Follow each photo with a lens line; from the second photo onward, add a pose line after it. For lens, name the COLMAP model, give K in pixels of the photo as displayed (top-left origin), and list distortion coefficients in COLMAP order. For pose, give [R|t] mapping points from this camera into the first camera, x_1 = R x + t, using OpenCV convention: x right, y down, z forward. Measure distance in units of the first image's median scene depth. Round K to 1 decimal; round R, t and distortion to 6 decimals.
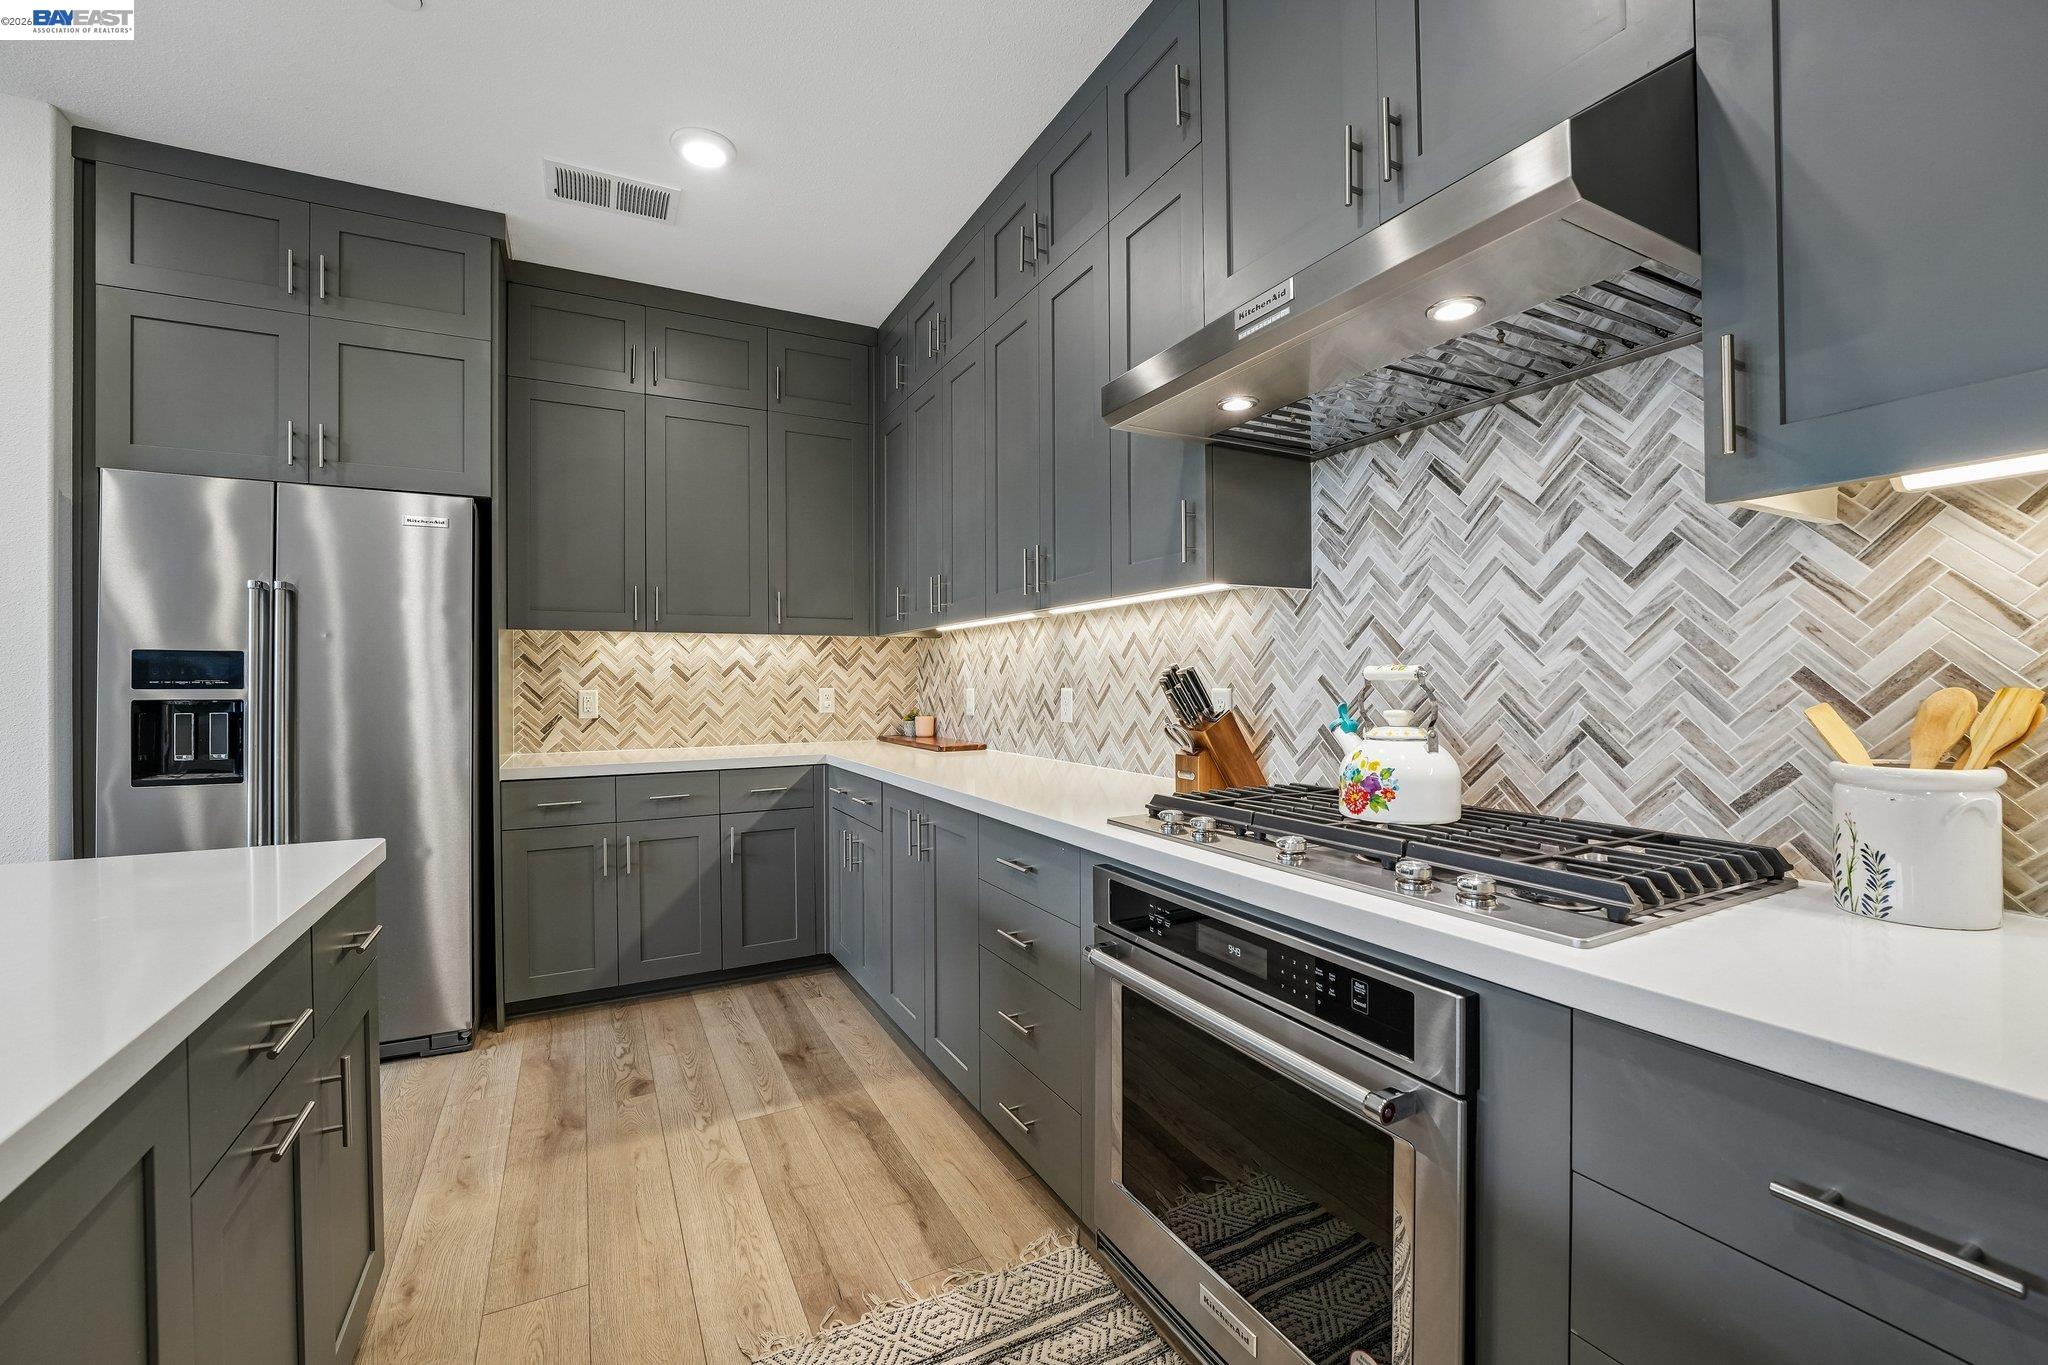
lens RADIAL K [[834.1, 0, 1018.9], [0, 834.1, 684.7], [0, 0, 1]] dist [-0.020365, 0.000045]
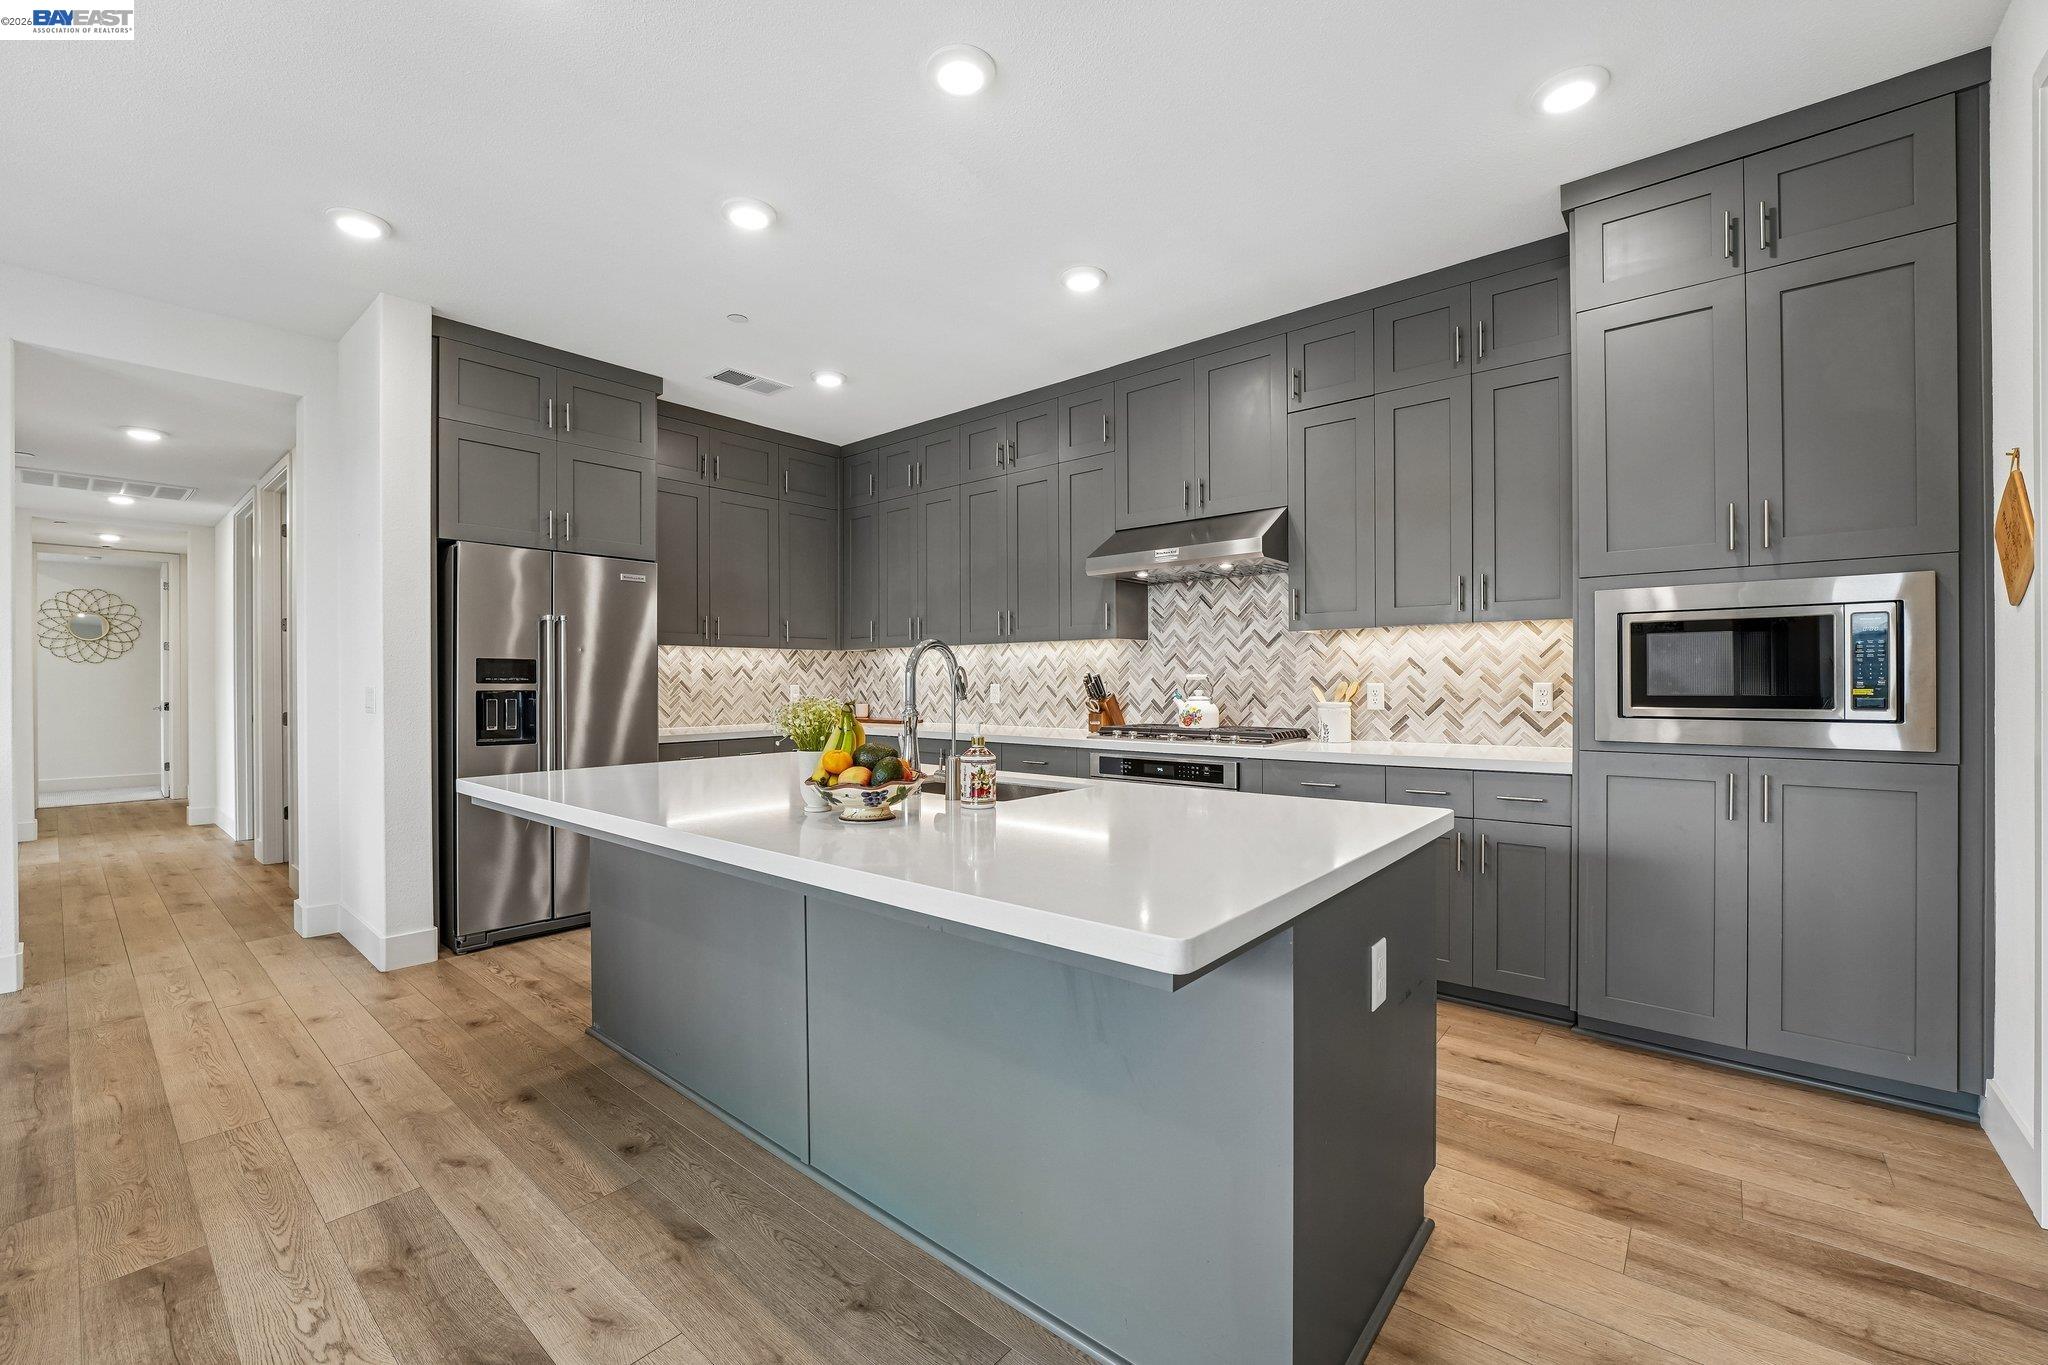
lens RADIAL K [[833.1, 0, 1016.9], [0, 833.1, 685.7], [0, 0, 1]] dist [-0.016569, 0.000431]
pose [[0.926018, 0.000230, 0.377480, -0.752714], [-0.000032, 1.000000, -0.000529, 0.010807], [-0.377480, 0.000478, 0.926018, -0.882105]]
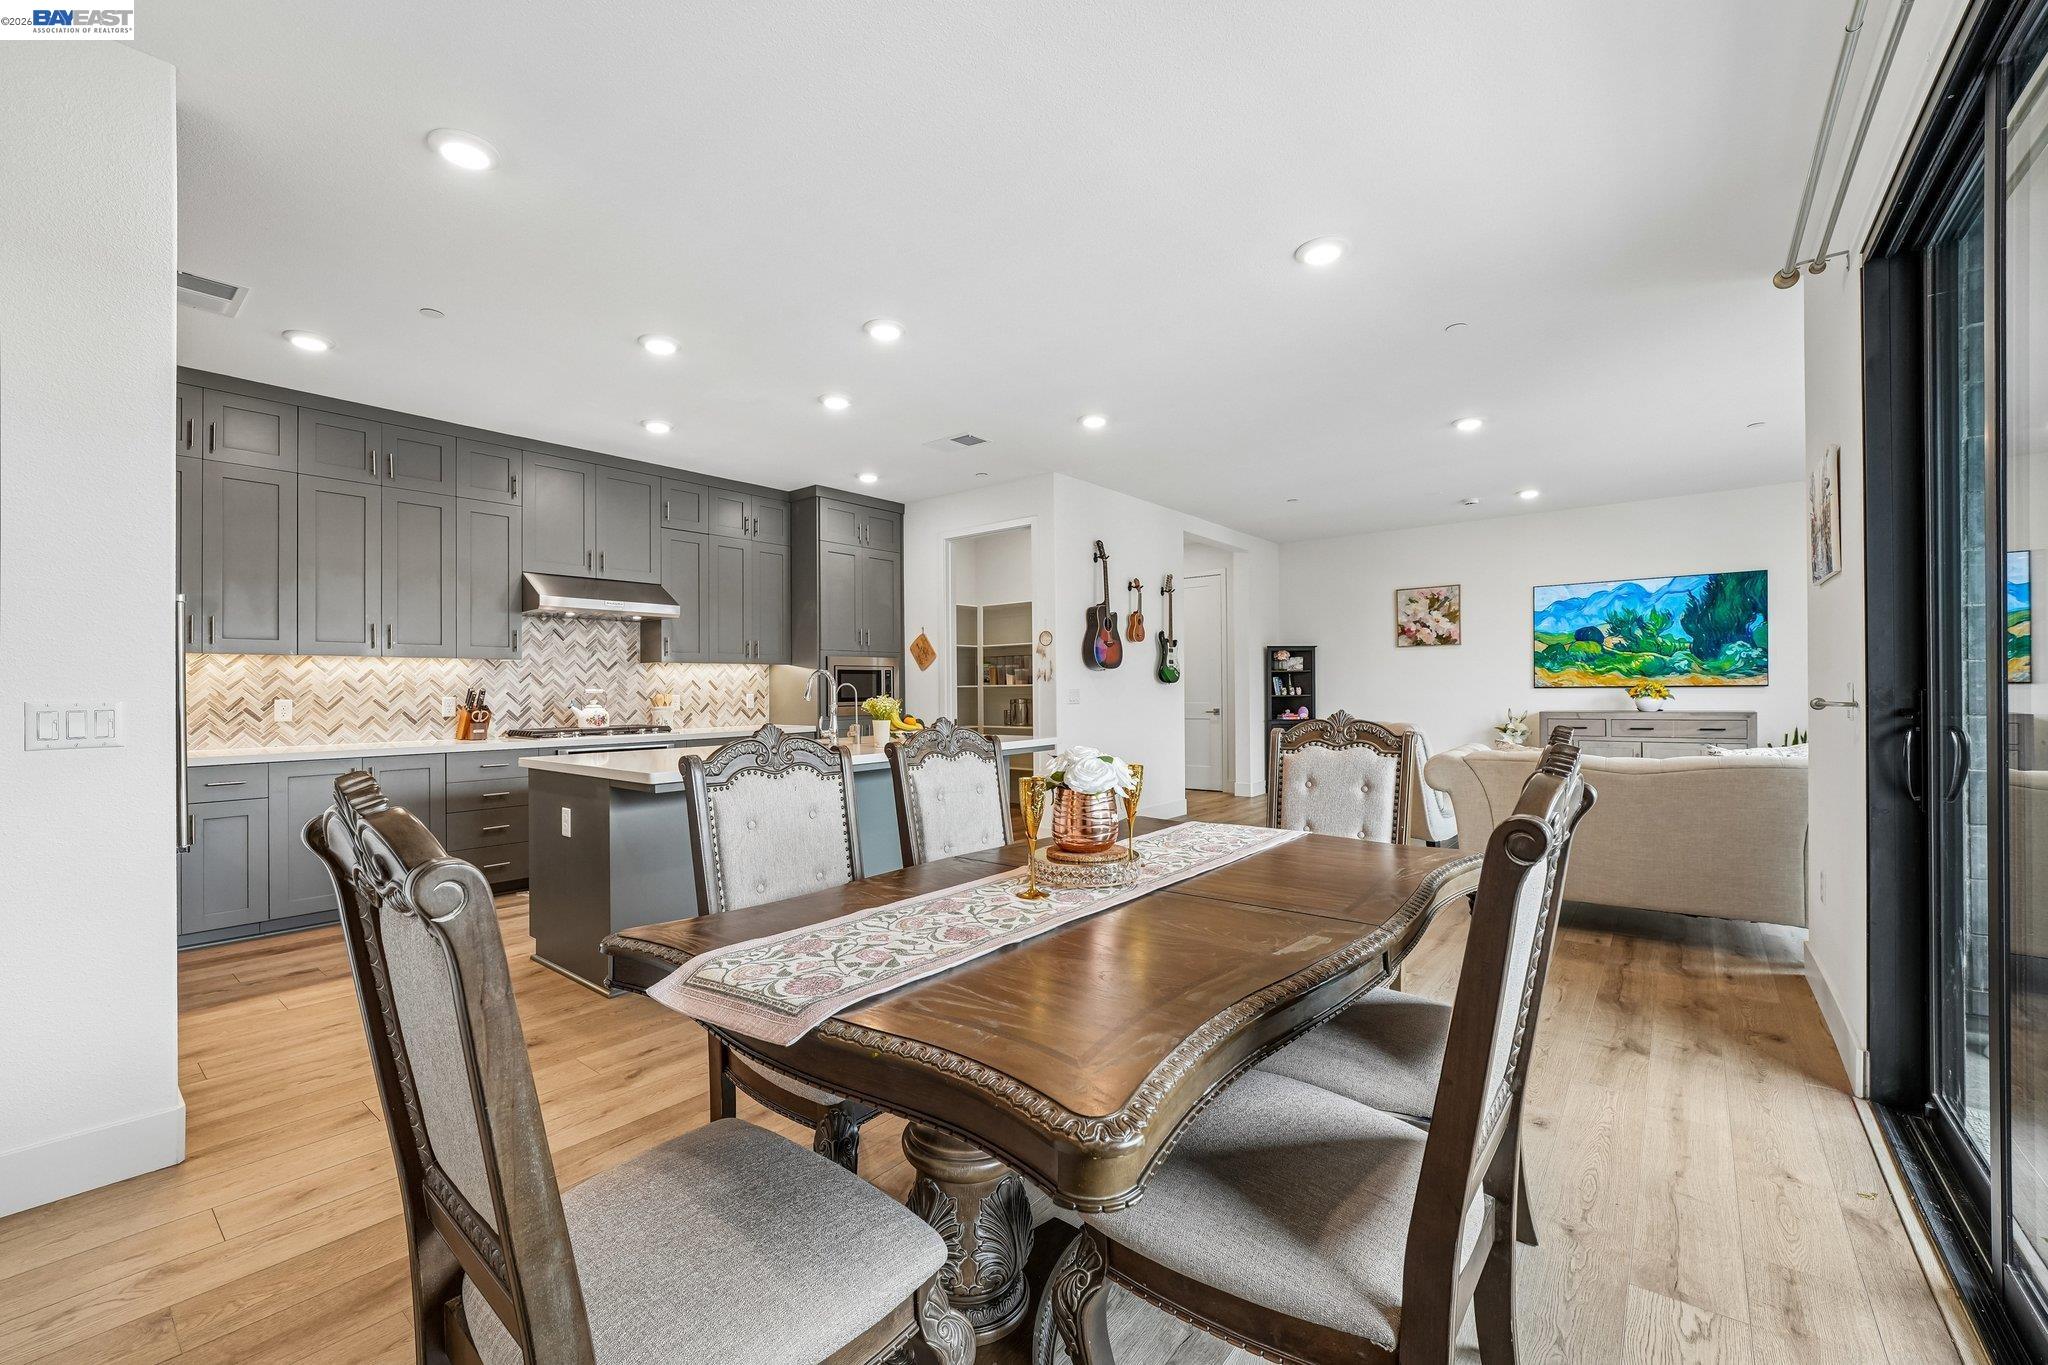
lens RADIAL K [[831.8, 0, 1015.9], [0, 831.8, 686.8], [0, 0, 1]] dist [-0.012300, -0.000054]
pose [[-0.398655, 0.014387, 0.916988, -2.513700], [0.016330, 0.999830, -0.008587, 0.020587], [-0.916955, 0.011551, -0.398822, 0.463133]]
